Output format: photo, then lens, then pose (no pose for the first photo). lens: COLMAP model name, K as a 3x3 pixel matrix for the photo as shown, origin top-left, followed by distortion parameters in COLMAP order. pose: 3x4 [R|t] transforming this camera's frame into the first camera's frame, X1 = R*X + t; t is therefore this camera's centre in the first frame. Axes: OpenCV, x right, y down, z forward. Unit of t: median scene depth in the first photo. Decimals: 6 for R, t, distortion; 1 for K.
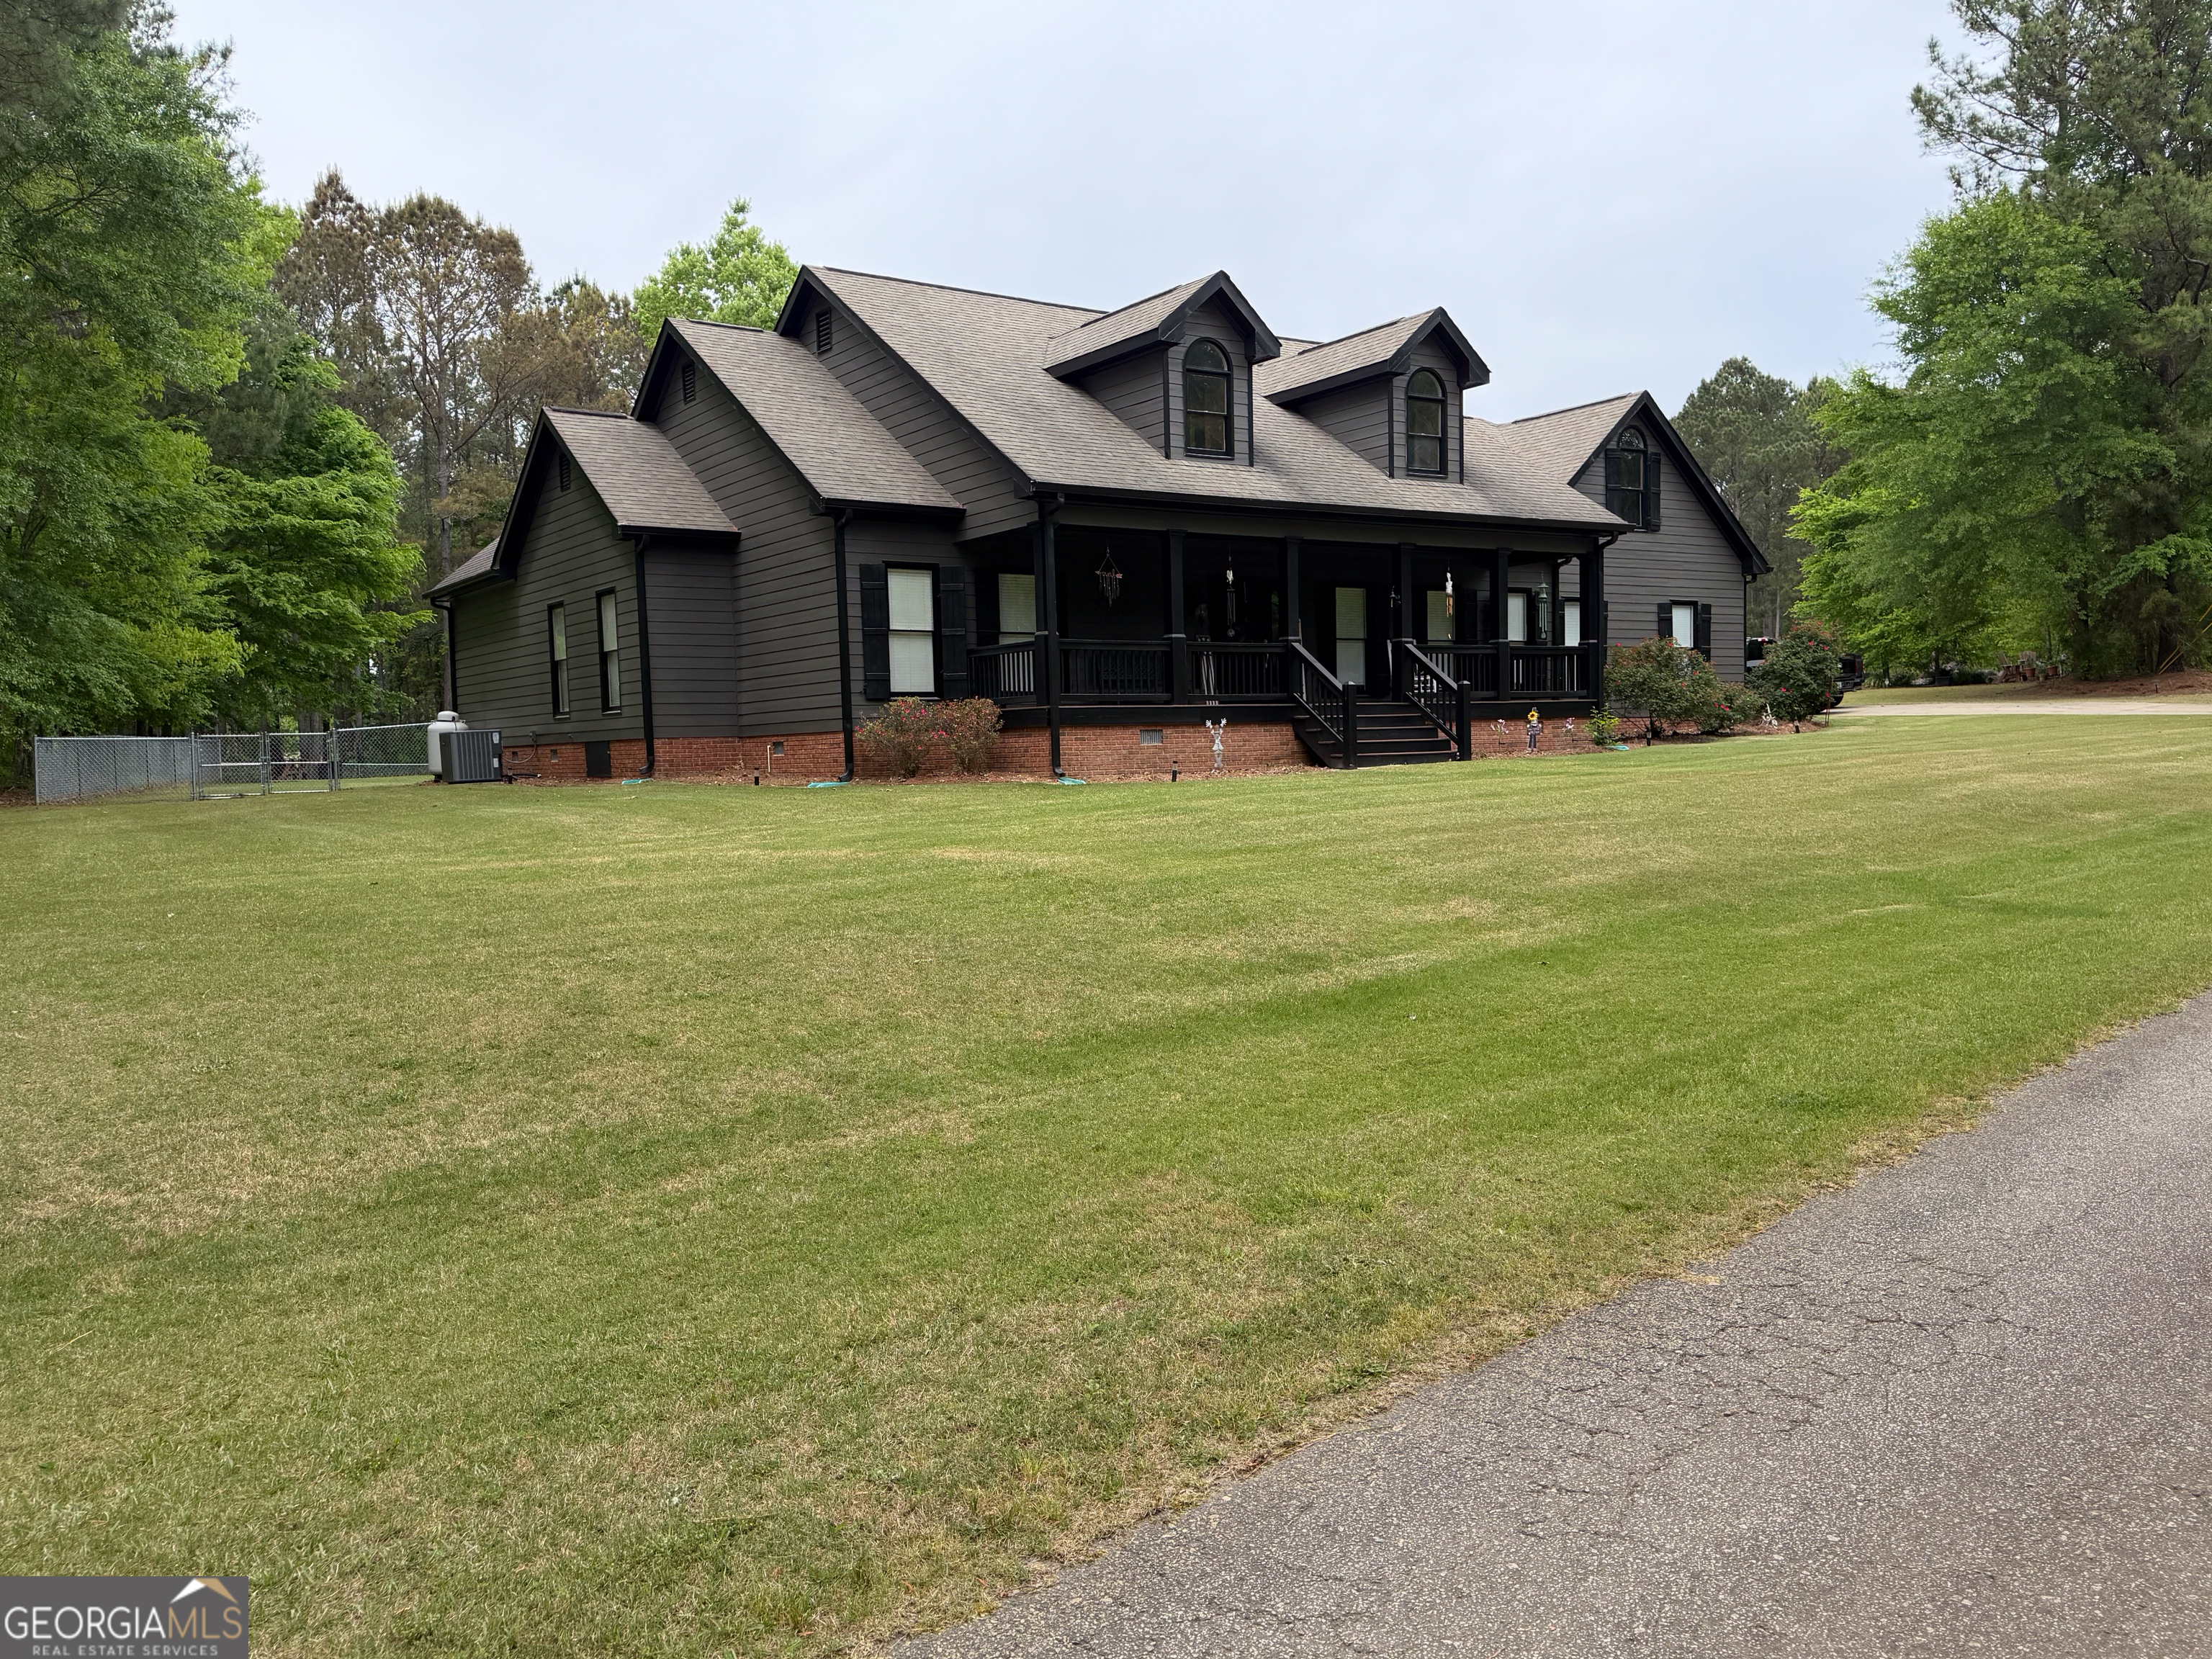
lens RADIAL K [[1710.4, 0, 1105.4], [0, 1710.4, 874.9], [0, 0, 1]] dist [-0.025107, 0.000703]
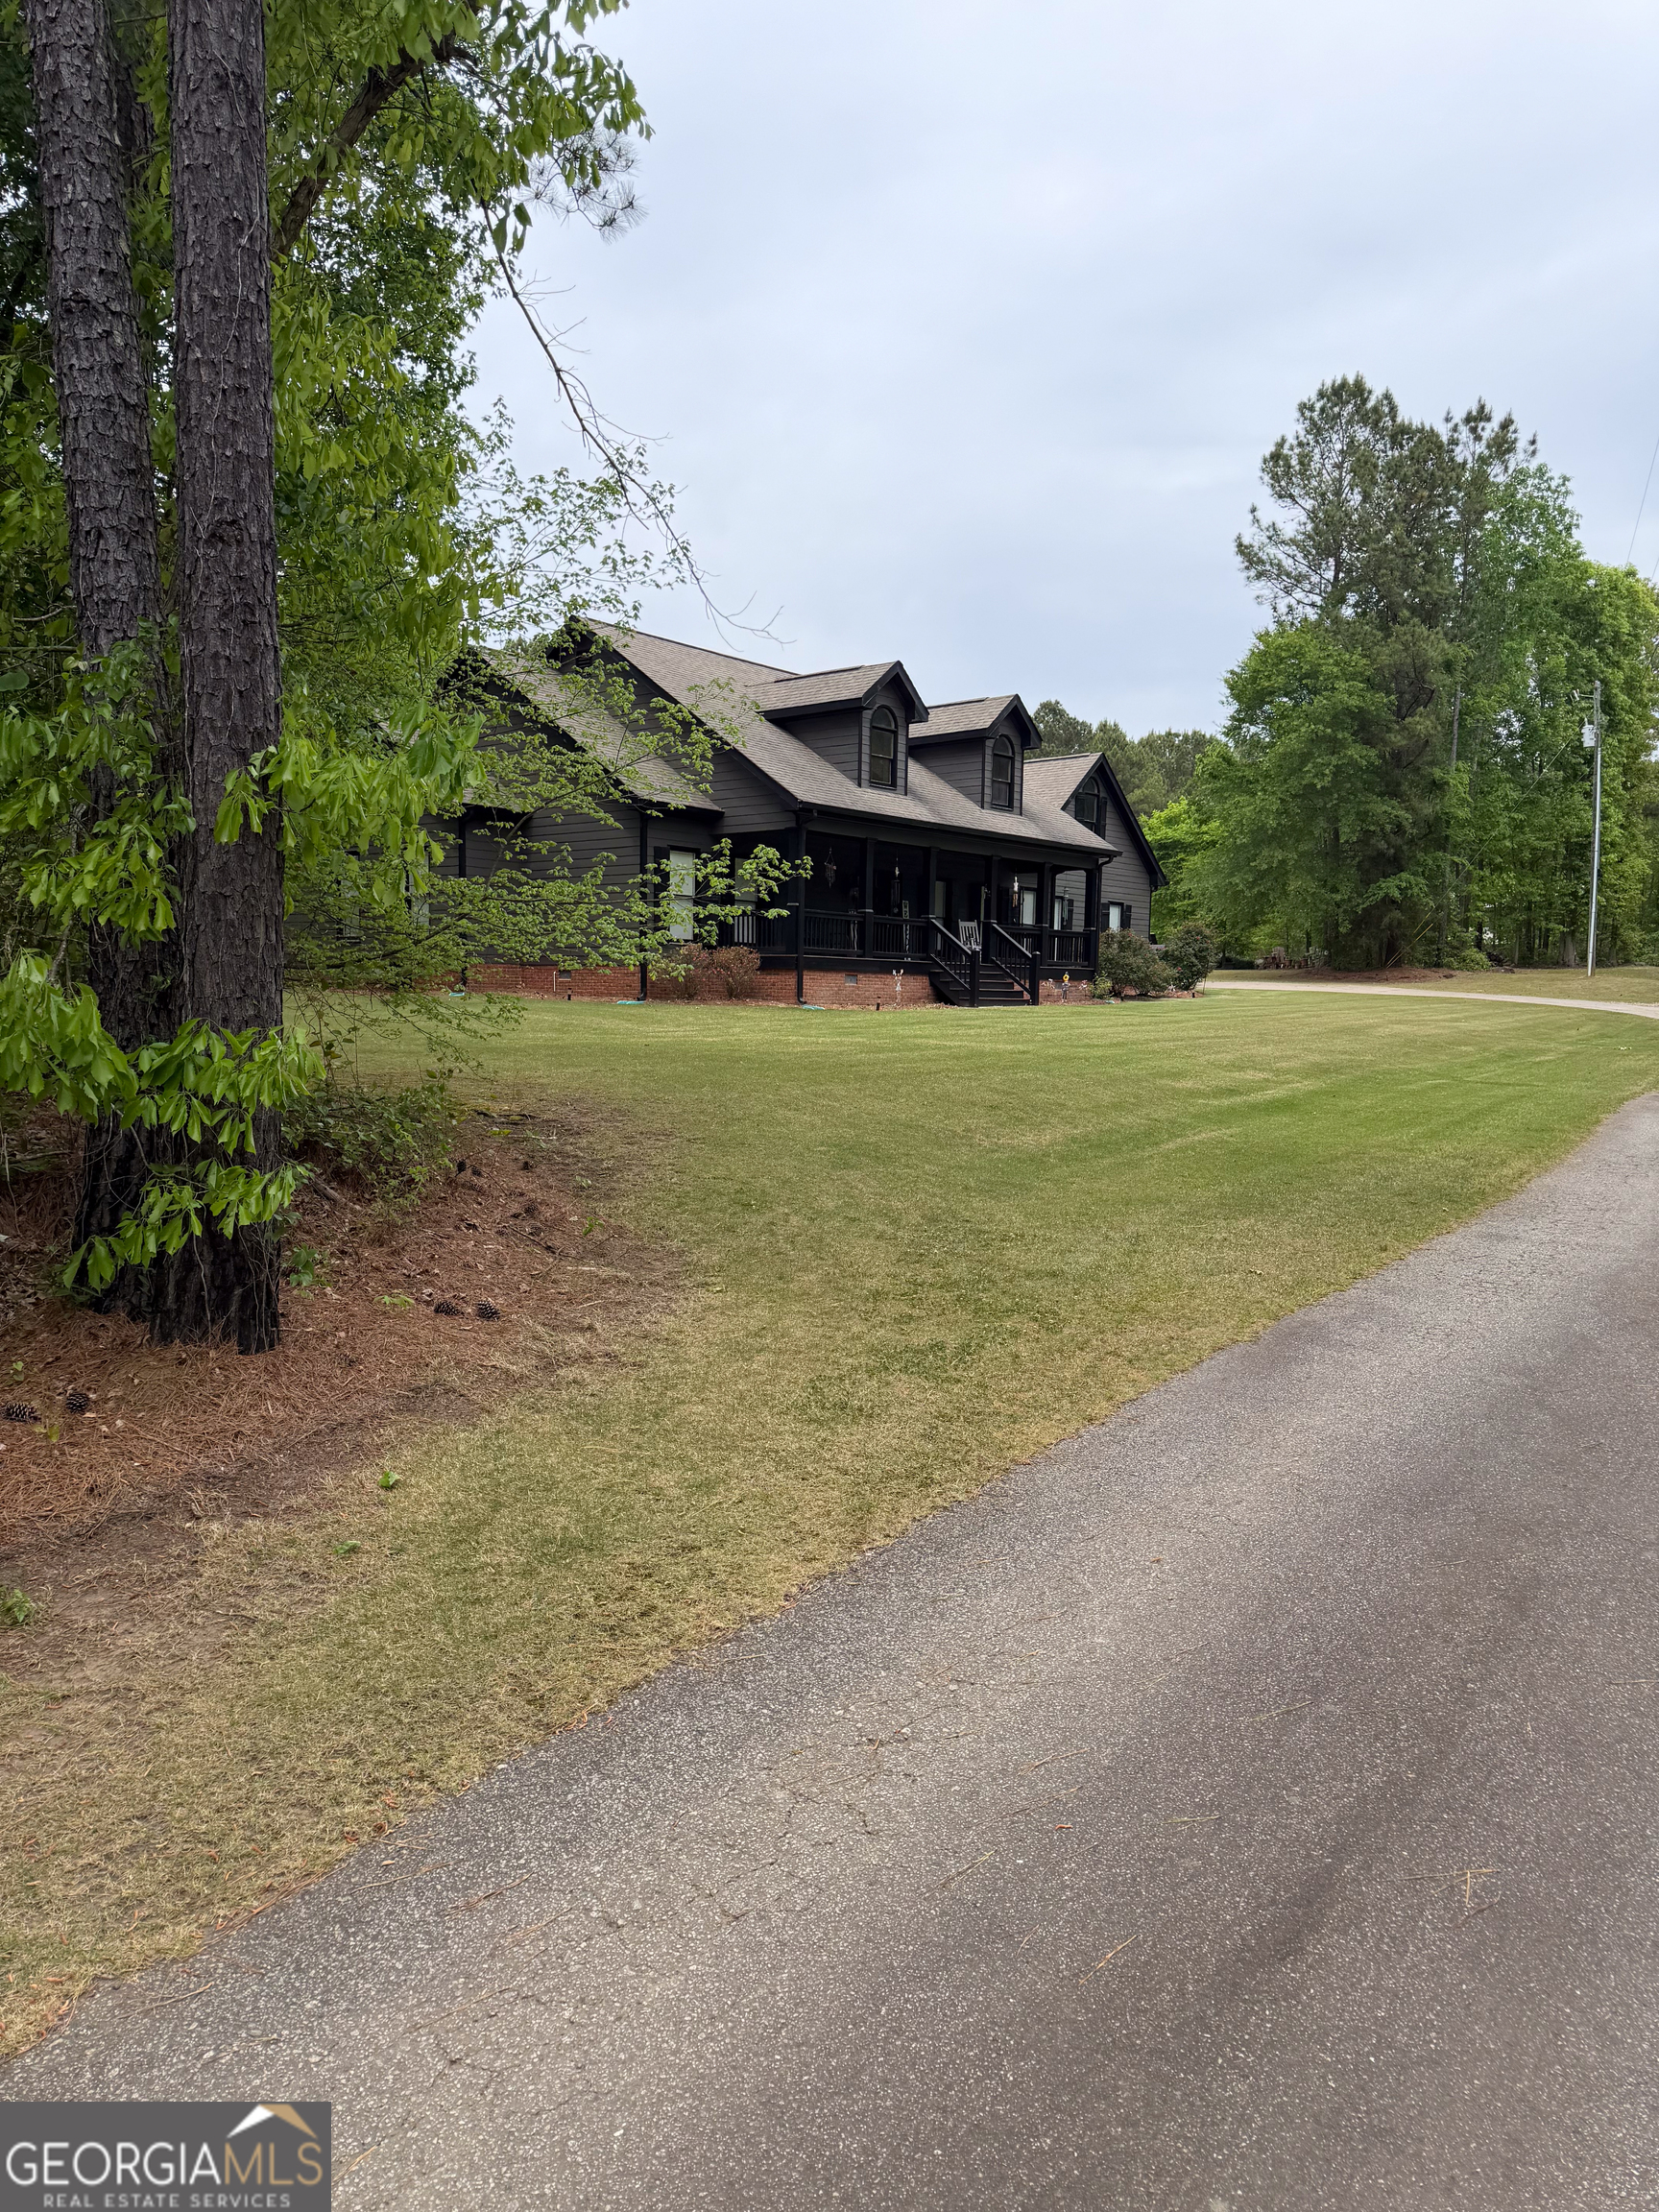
lens RADIAL K [[1556.3, 0, 829.5], [0, 1556.3, 1106.0], [0, 0, 1]] dist [0.045330, -0.060930]
pose [[0.961720, 0.025576, 0.272838, -0.306344], [-0.024100, 0.999671, -0.008757, 0.033940], [-0.272972, 0.001846, 0.962020, -0.234970]]
